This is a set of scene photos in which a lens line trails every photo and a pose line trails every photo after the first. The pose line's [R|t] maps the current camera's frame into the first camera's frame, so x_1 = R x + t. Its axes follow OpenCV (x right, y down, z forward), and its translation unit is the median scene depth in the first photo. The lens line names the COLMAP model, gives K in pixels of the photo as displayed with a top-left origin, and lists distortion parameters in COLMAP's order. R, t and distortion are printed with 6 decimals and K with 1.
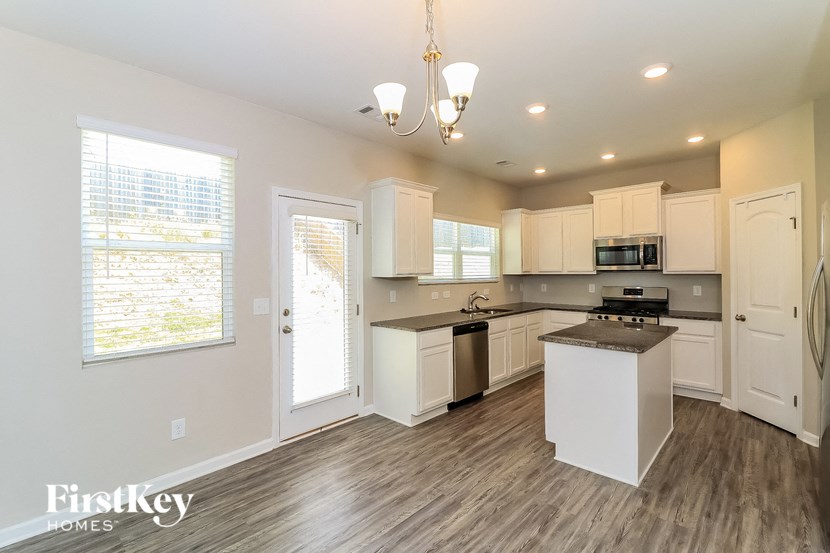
lens RADIAL K [[379.6, 0, 410.5], [0, 379.6, 270.4], [0, 0, 1]] dist [0.003998, -0.009382]
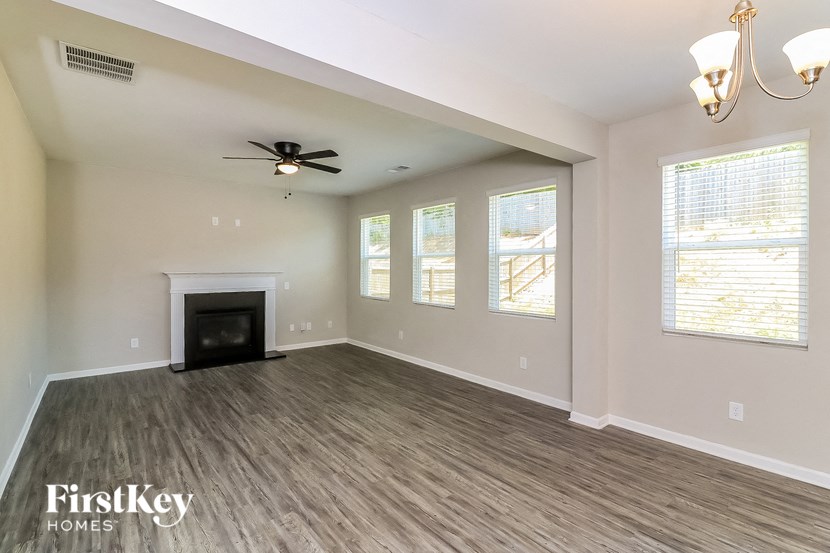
lens RADIAL K [[388.1, 0, 418.0], [0, 388.1, 266.0], [0, 0, 1]] dist [0.000155, -0.000610]
pose [[-0.114876, 0.003273, -0.993374, 0.353913], [0.002099, 0.999993, 0.003052, -0.003739], [0.993378, -0.001735, -0.114882, 0.128596]]
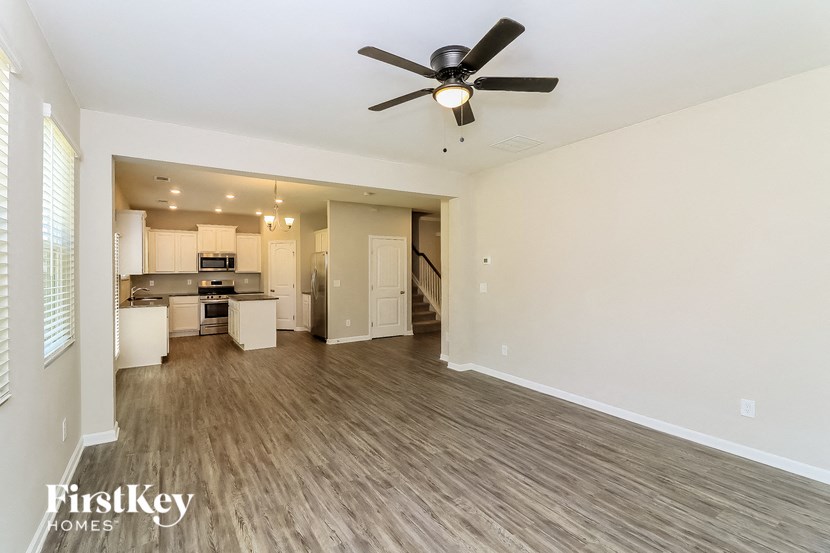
lens RADIAL K [[379.6, 0, 410.5], [0, 379.6, 270.4], [0, 0, 1]] dist [0.003998, -0.009382]
pose [[0.234079, 0.006567, 0.972195, -1.069773], [-0.000761, 0.999978, -0.006572, 0.009040], [-0.972217, 0.000799, 0.234079, -0.357388]]
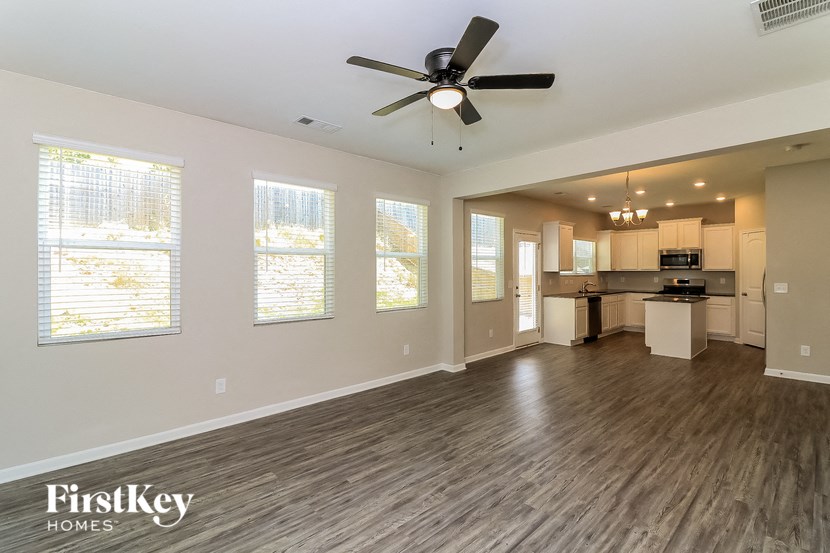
lens RADIAL K [[379.6, 0, 410.5], [0, 379.6, 270.4], [0, 0, 1]] dist [0.003998, -0.009382]
pose [[0.997926, 0.007299, -0.063954, -0.560668], [-0.006827, 0.999948, 0.007602, 0.002278], [0.064006, -0.007149, 0.997924, -0.825369]]
